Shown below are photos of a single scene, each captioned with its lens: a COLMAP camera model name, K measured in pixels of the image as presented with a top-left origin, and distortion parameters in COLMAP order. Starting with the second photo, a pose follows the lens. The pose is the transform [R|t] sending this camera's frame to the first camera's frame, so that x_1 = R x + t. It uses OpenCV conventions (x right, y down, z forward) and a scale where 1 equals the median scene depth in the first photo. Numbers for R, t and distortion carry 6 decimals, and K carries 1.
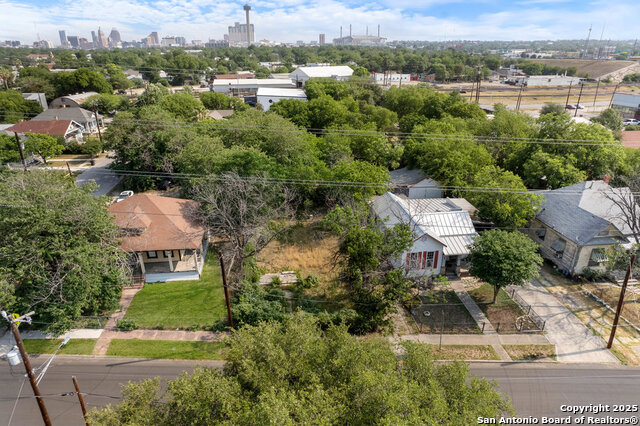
lens RADIAL K [[409.0, 0, 322.0], [0, 409.0, 212.5], [0, 0, 1]] dist [-0.081916, 0.074205]
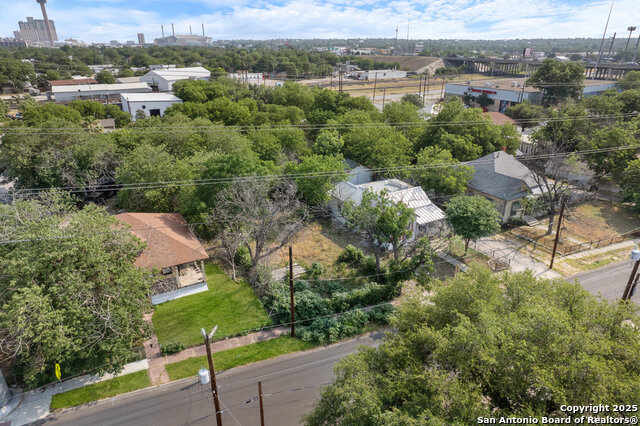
lens RADIAL K [[409.0, 0, 322.0], [0, 409.0, 212.5], [0, 0, 1]] dist [-0.081916, 0.074205]
pose [[0.921785, -0.147896, 0.358383, -0.166177], [0.147122, 0.988676, 0.029597, -0.002871], [-0.358702, 0.025444, 0.933105, -0.003366]]
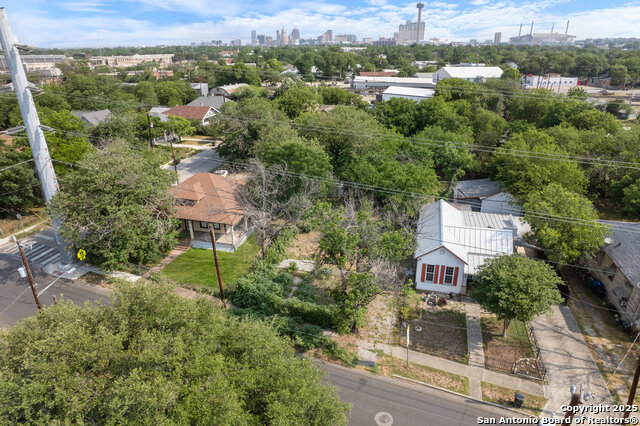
lens RADIAL K [[409.0, 0, 322.0], [0, 409.0, 212.5], [0, 0, 1]] dist [-0.081916, 0.074205]
pose [[0.926407, 0.141437, -0.348949, 0.133434], [-0.140082, 0.989708, 0.029255, -0.005436], [0.349495, 0.021780, 0.936685, 0.013718]]
